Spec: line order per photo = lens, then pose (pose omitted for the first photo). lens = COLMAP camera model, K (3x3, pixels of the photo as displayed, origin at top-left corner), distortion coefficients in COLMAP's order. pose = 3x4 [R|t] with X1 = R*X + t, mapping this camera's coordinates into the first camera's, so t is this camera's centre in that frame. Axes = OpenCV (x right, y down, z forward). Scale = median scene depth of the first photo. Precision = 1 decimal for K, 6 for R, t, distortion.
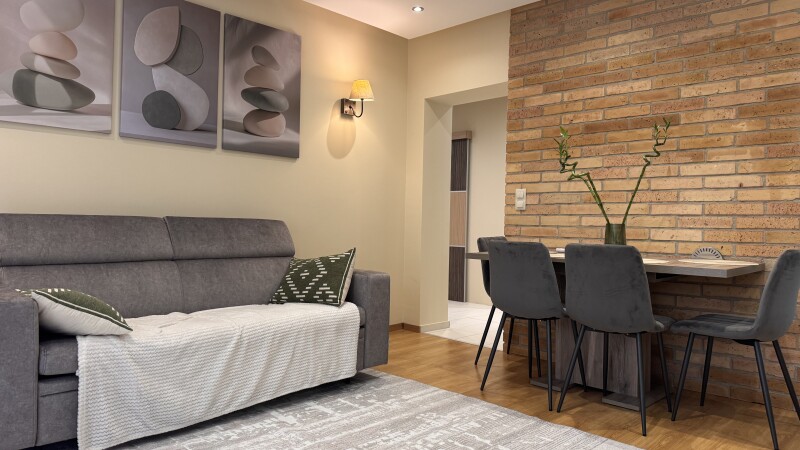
lens RADIAL K [[557.8, 0, 404.5], [0, 557.8, 224.1], [0, 0, 1]] dist [0.089555, -0.116885]
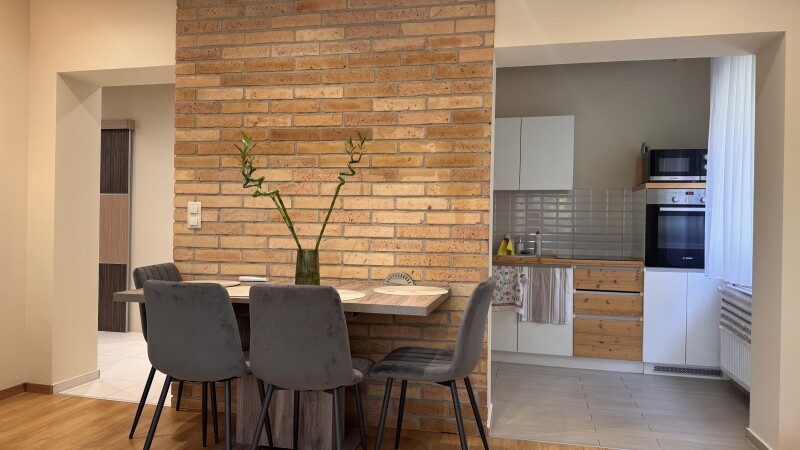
lens RADIAL K [[557.8, 0, 404.5], [0, 557.8, 224.1], [0, 0, 1]] dist [0.089555, -0.116885]
pose [[0.855626, -0.011463, 0.517468, 0.058308], [0.005612, 0.999901, 0.012871, -0.049044], [-0.517564, -0.008108, 0.855606, 0.190175]]
